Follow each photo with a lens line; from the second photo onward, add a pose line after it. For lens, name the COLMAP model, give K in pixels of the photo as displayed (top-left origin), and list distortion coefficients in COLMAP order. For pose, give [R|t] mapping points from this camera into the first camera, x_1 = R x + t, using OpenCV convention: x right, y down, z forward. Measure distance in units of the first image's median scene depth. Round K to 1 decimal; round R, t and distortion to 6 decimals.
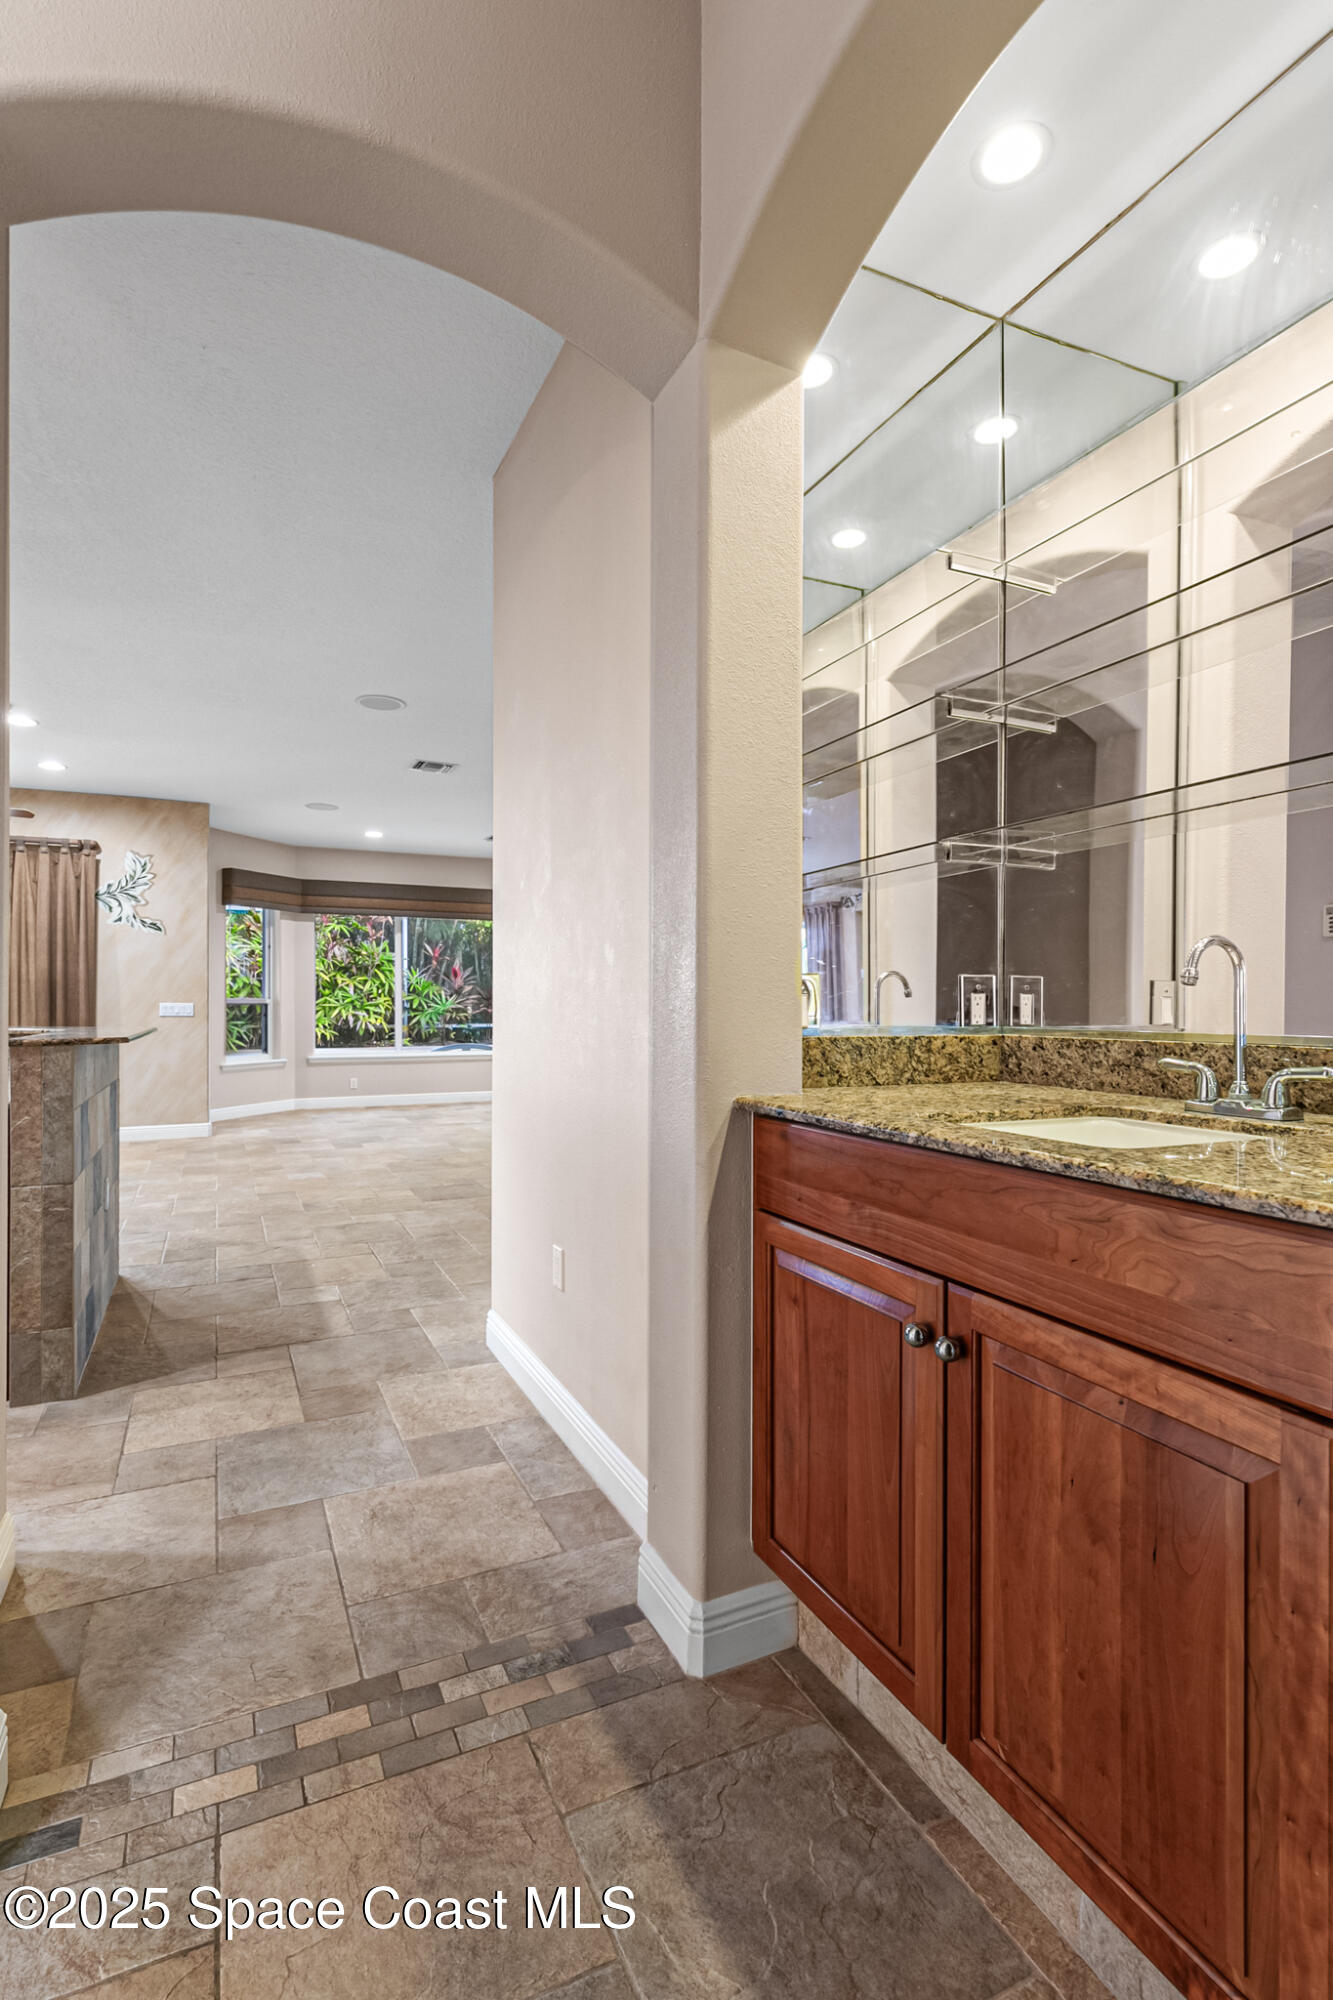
lens RADIAL K [[985.2, 0, 707.6], [0, 985.2, 1002.4], [0, 0, 1]] dist [0.003750, 0.000538]
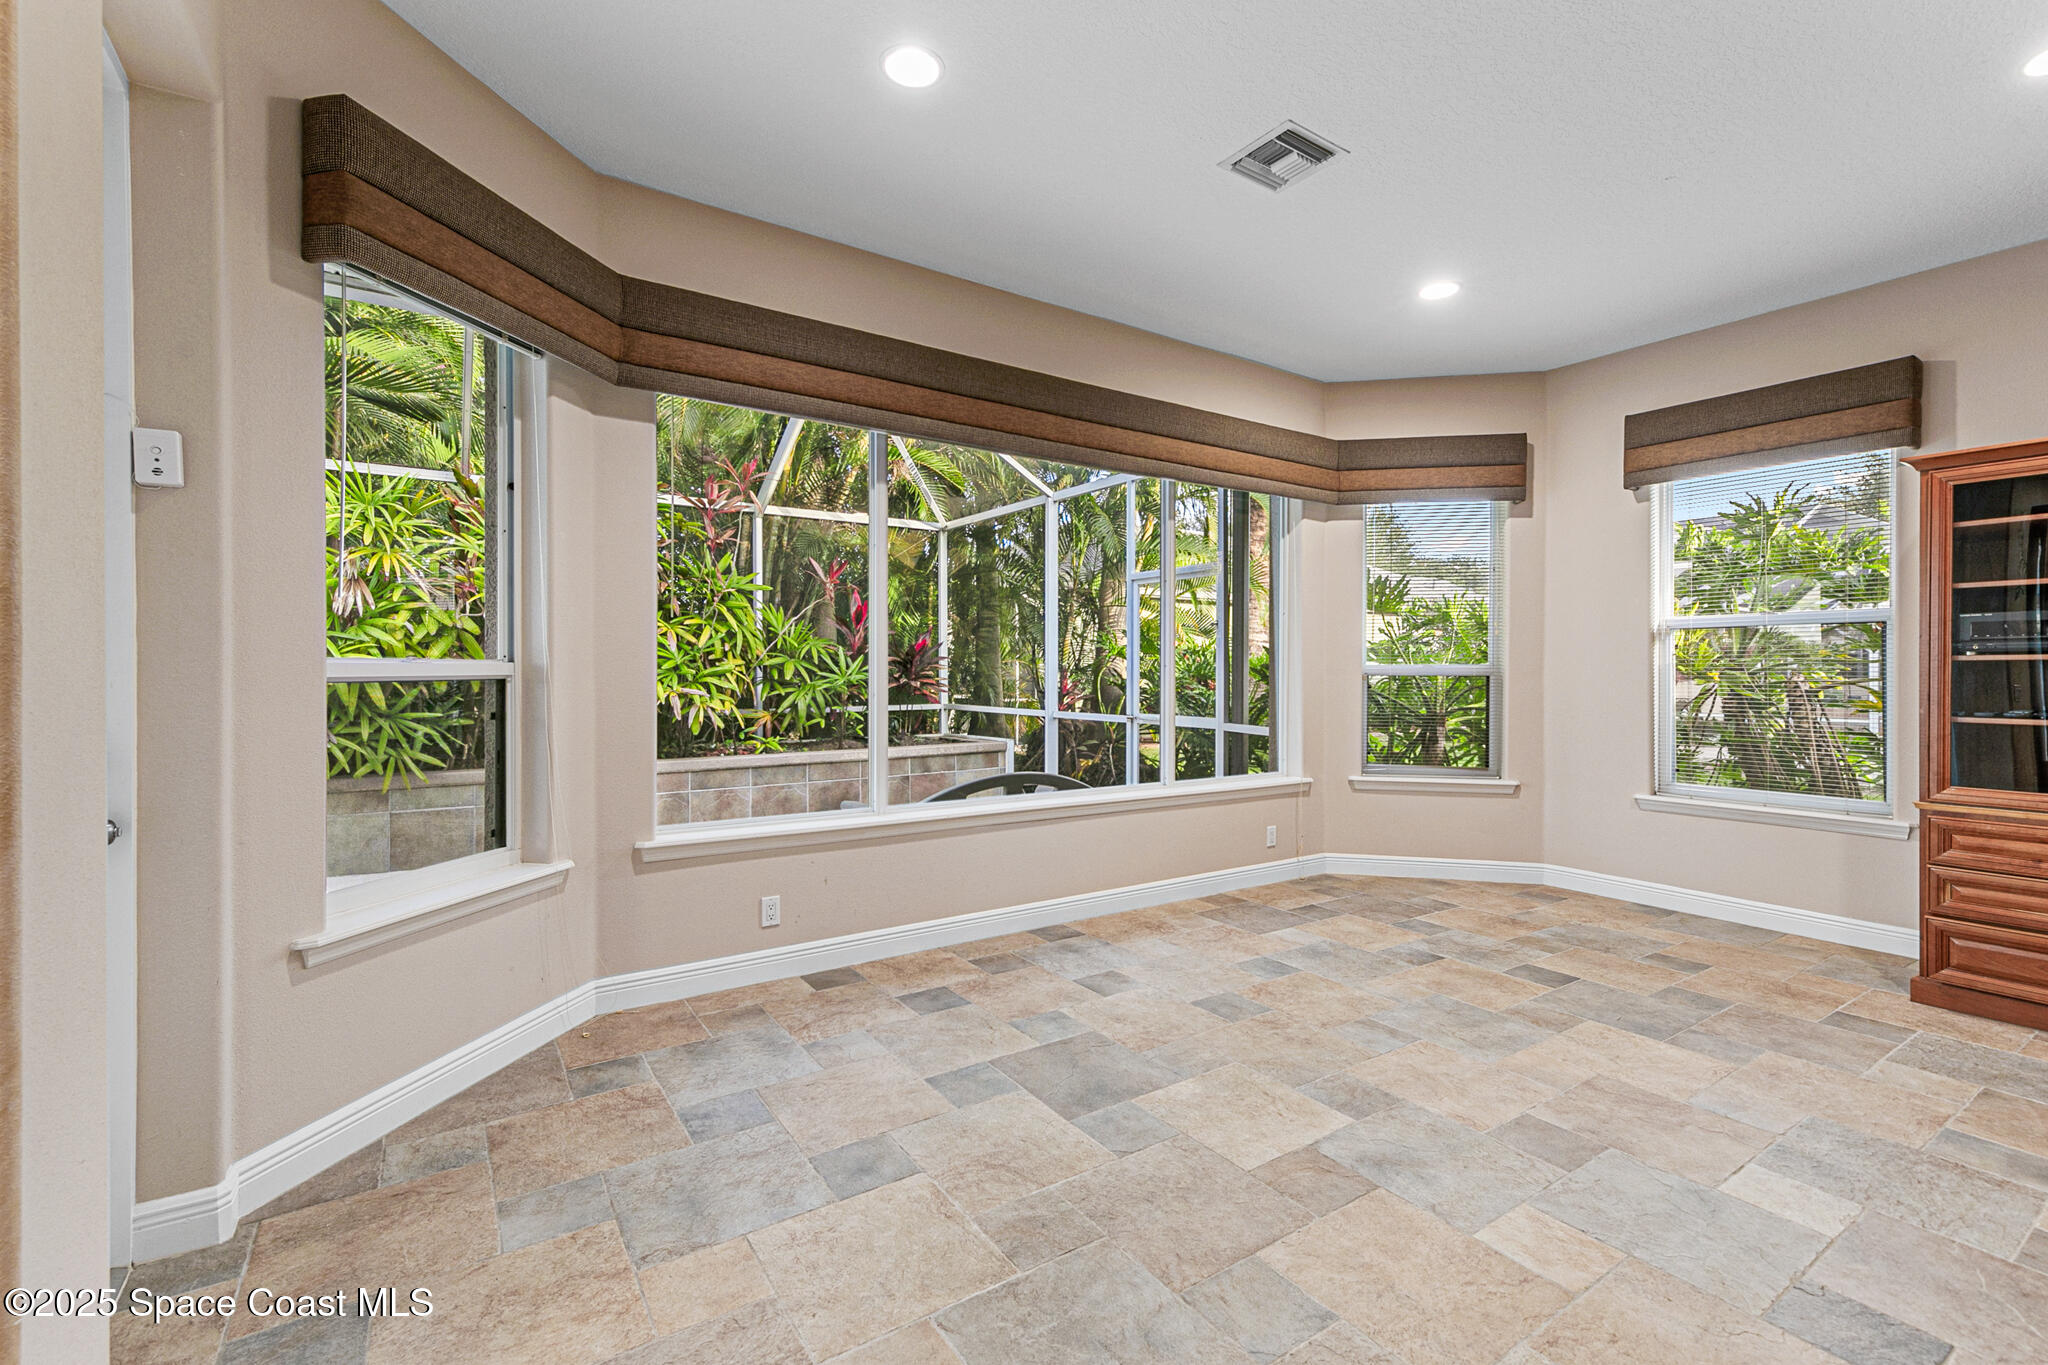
lens RADIAL K [[891.2, 0, 1014.7], [0, 891.2, 675.4], [0, 0, 1]] dist [0.009010, -0.002323]
pose [[0.993759, 0.003613, 0.111494, -0.313135], [-0.004756, 0.999939, 0.009989, -0.002689], [-0.111451, -0.010457, 0.993715, 0.692847]]
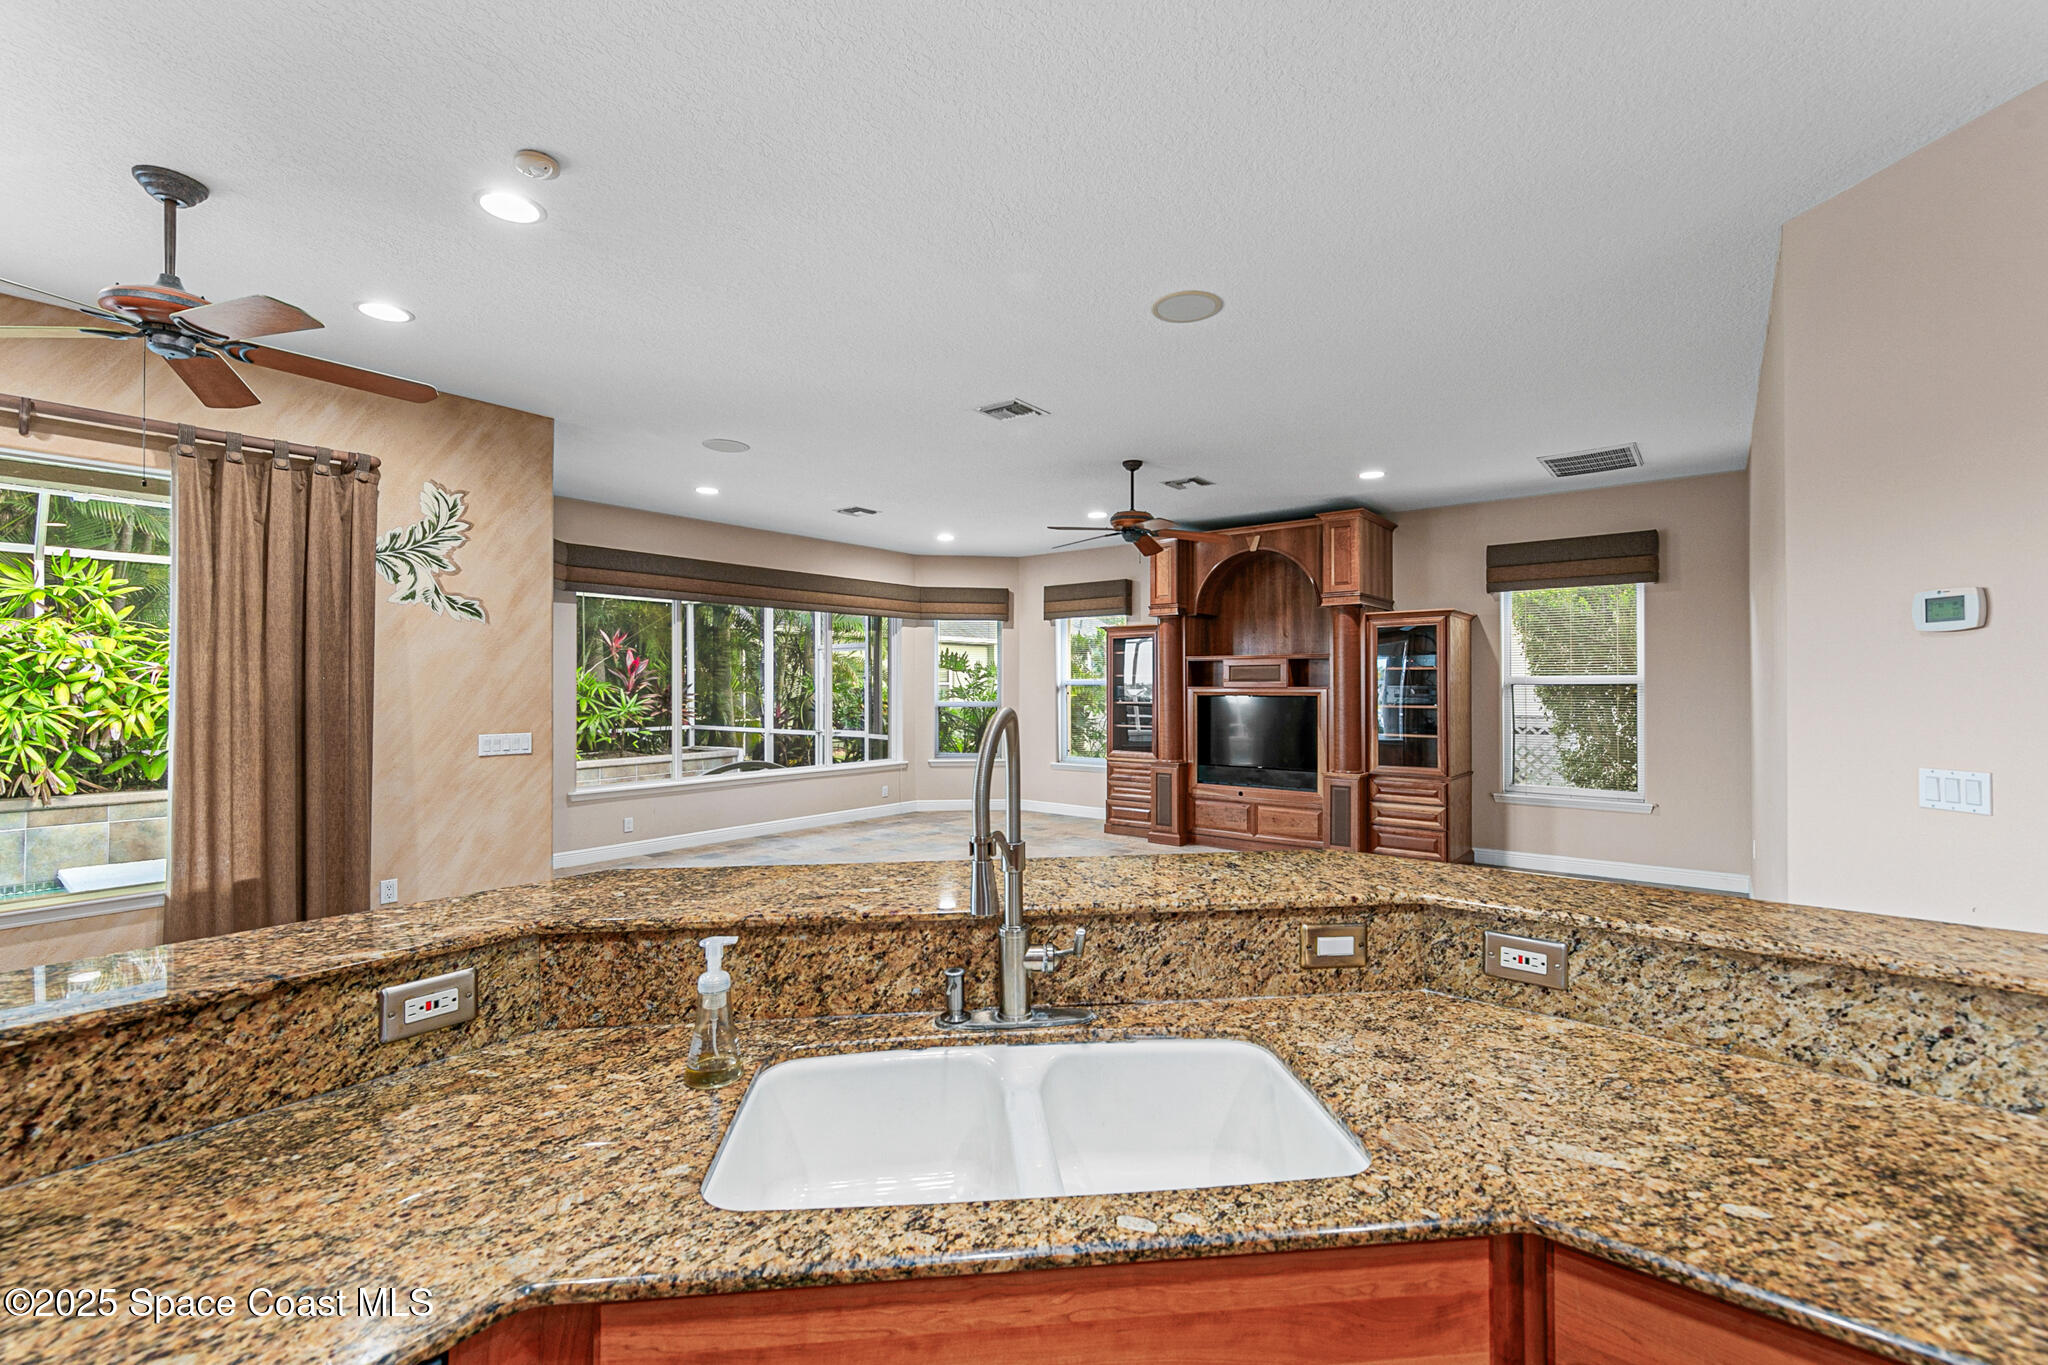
lens RADIAL K [[891.2, 0, 1028.8], [0, 891.2, 679.7], [0, 0, 1]] dist [0.009010, -0.002323]
pose [[0.909846, 0.001033, 0.414944, -0.367577], [-0.000061, 0.999997, -0.002356, -0.024917], [-0.414945, 0.002119, 0.909844, 0.274839]]
